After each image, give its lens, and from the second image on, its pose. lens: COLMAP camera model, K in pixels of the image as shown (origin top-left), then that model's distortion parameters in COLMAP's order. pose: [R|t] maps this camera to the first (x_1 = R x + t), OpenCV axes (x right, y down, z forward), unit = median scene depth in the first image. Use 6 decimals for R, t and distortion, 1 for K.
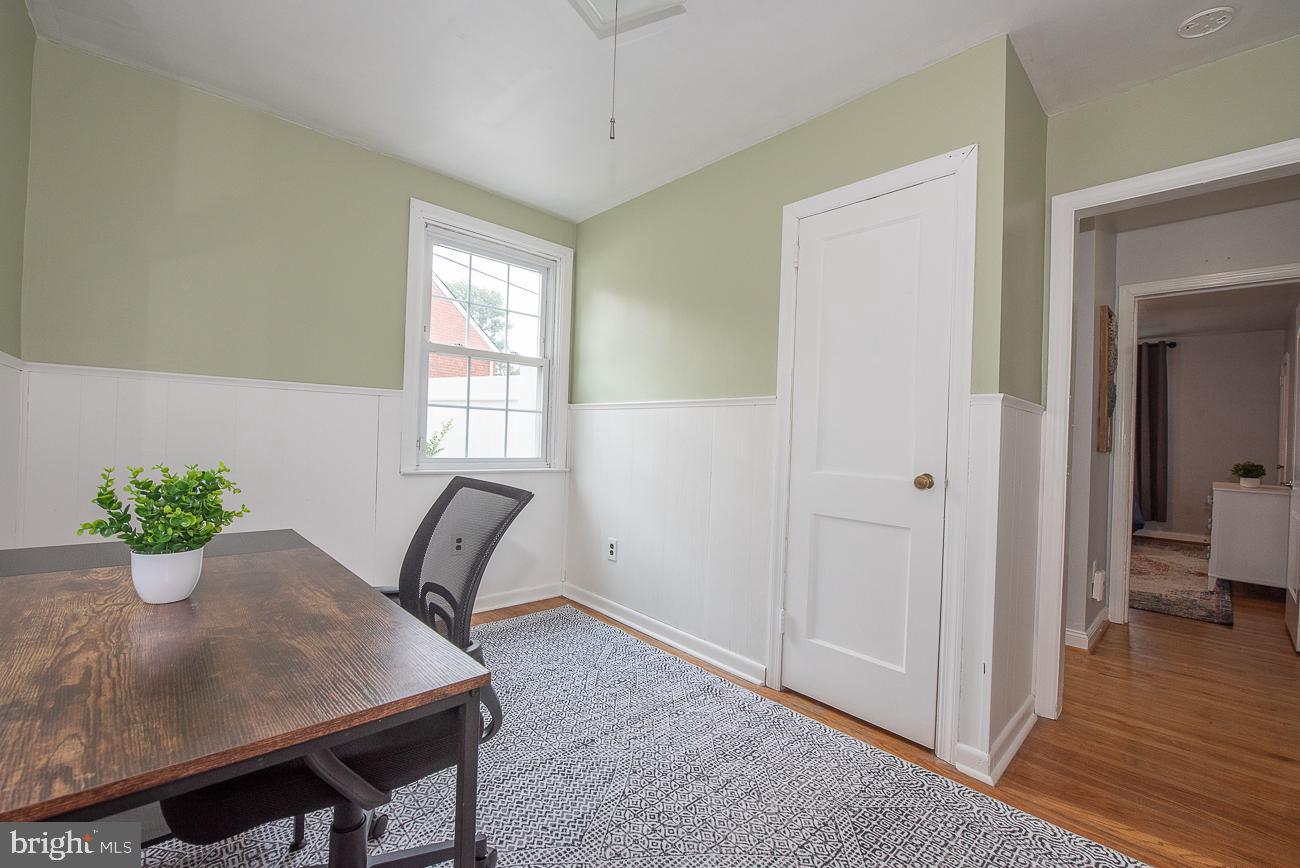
lens RADIAL K [[542.0, 0, 650.0], [0, 542.0, 434.0], [0, 0, 1]] dist [-0.013301, -0.000042]
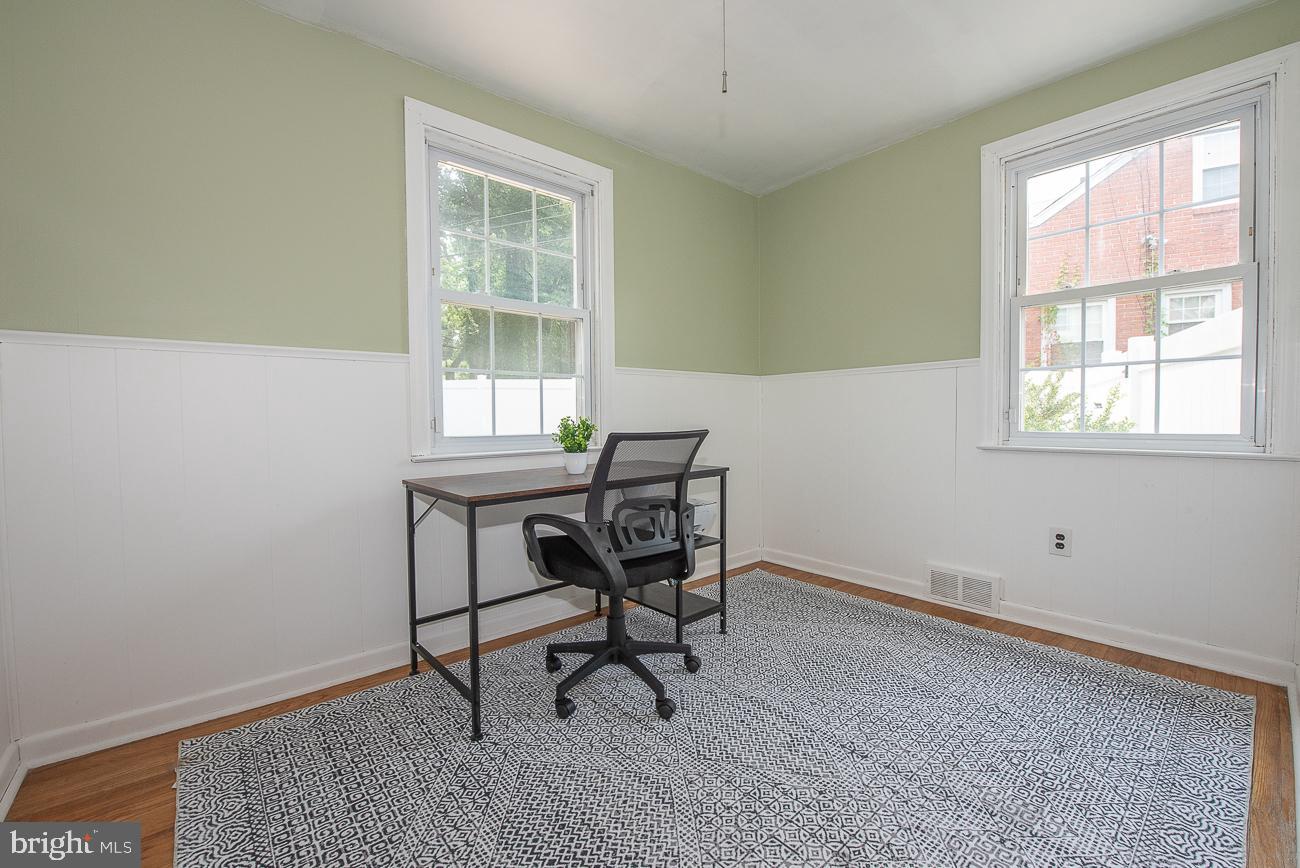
lens RADIAL K [[542.0, 0, 650.0], [0, 542.0, 434.0], [0, 0, 1]] dist [-0.013301, -0.000042]
pose [[-0.048905, -0.003874, -0.998796, 0.464130], [0.010252, 0.999938, -0.004381, 0.045173], [0.998751, -0.010454, -0.048862, 0.449204]]
